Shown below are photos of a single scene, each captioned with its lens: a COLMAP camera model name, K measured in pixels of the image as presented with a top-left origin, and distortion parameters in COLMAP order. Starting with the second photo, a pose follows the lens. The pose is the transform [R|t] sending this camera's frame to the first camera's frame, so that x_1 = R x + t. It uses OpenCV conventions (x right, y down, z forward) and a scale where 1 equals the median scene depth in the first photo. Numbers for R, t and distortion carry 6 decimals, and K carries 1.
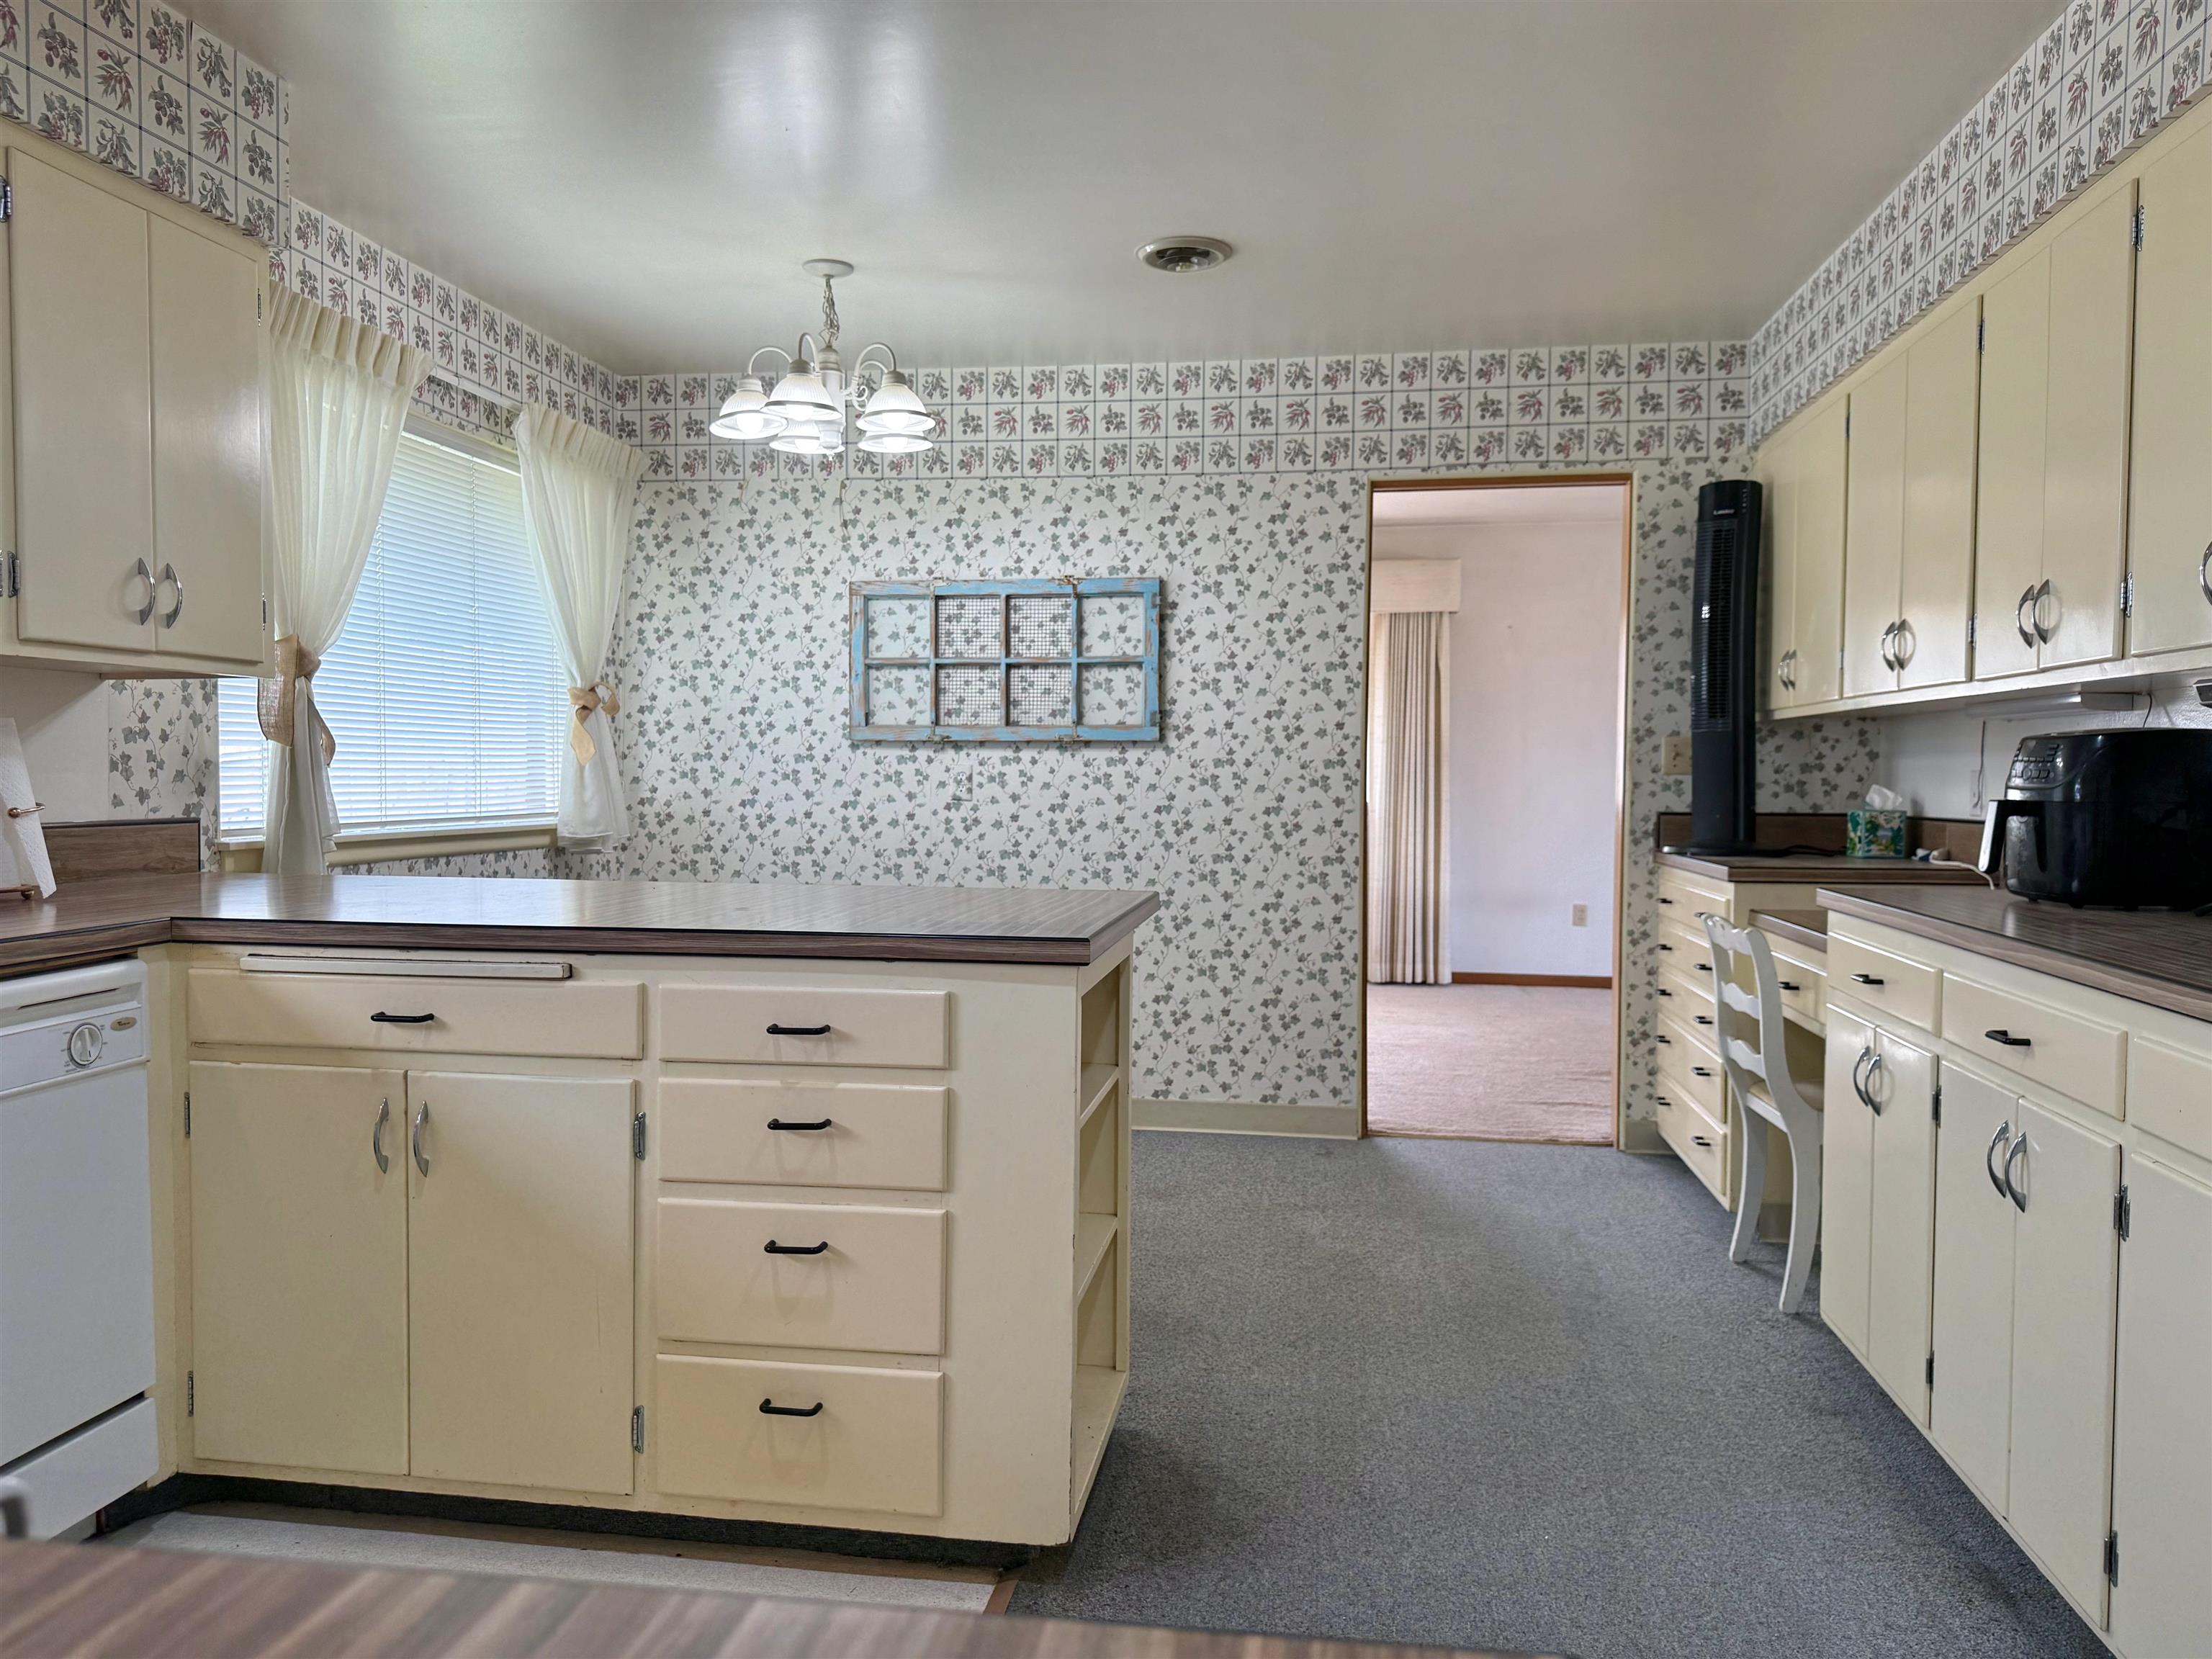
lens RADIAL K [[1577.4, 0, 1109.3], [0, 1577.4, 829.6], [0, 0, 1]] dist [0.123029, -0.202096]
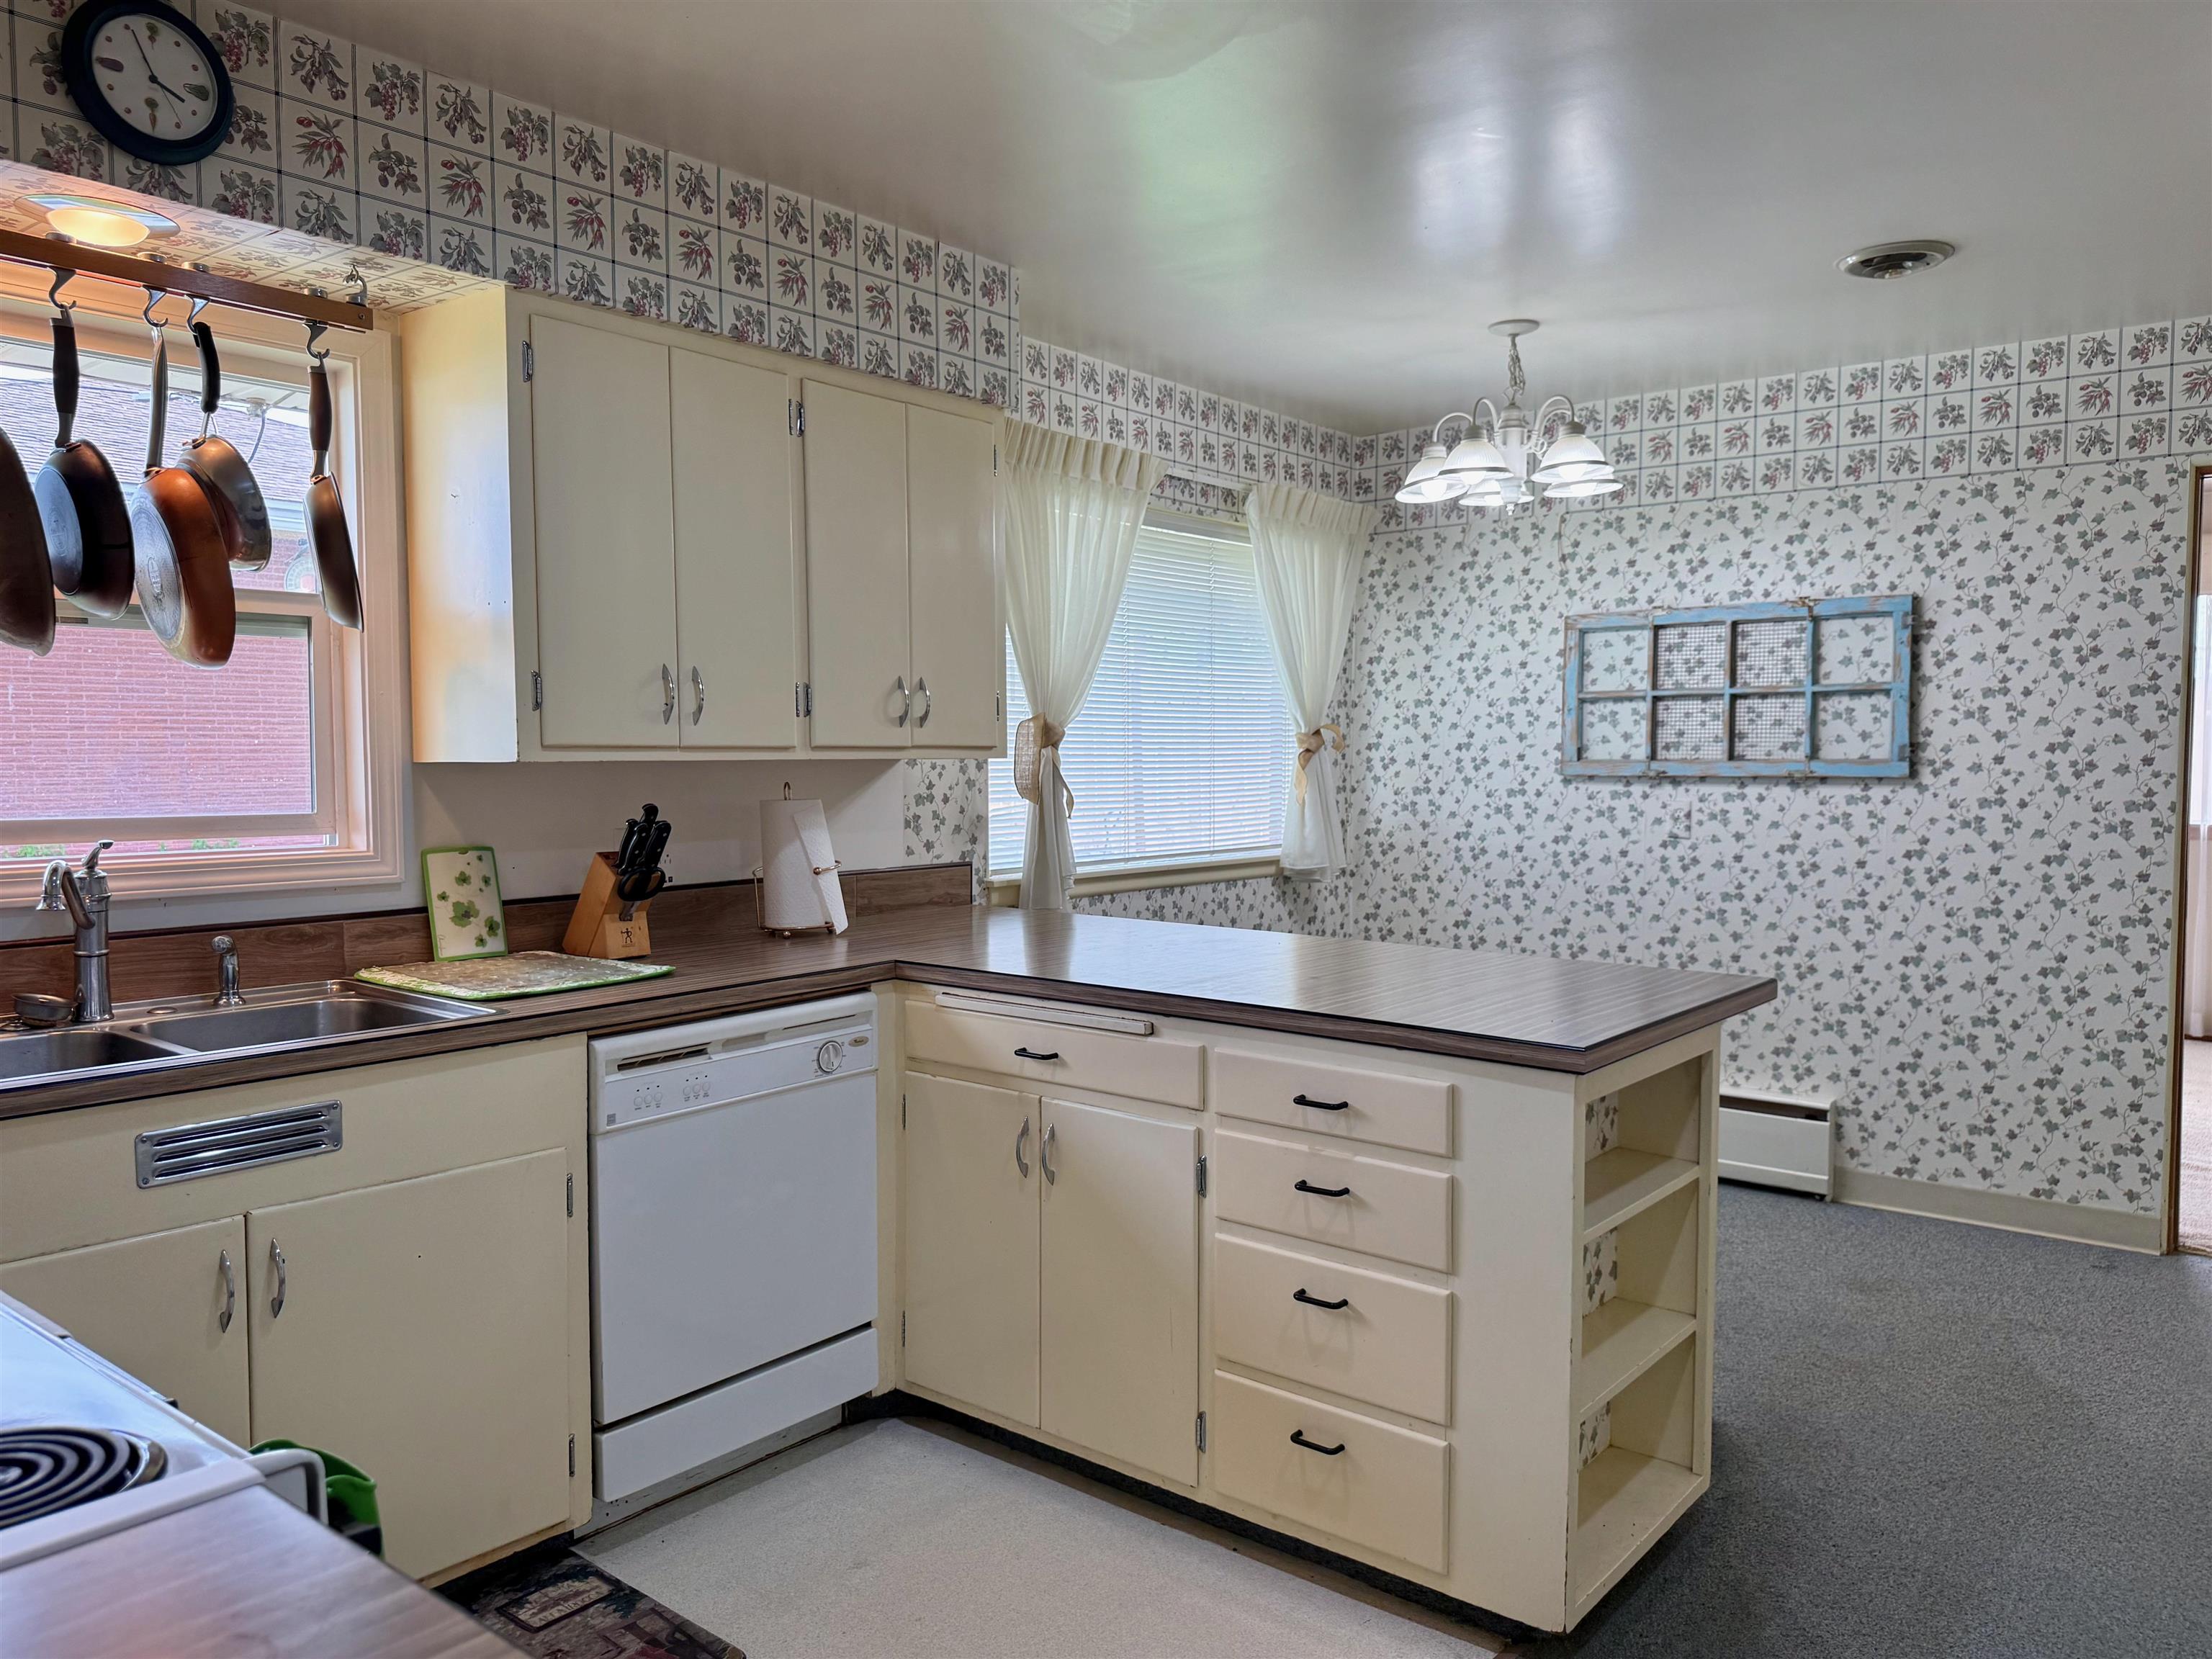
lens RADIAL K [[1577.4, 0, 1109.3], [0, 1577.4, 829.6], [0, 0, 1]] dist [0.123029, -0.202096]
pose [[0.857980, 0.019460, -0.513314, 0.109921], [-0.012233, 0.999773, 0.017454, -0.037156], [0.513537, -0.008696, 0.858023, -0.008312]]
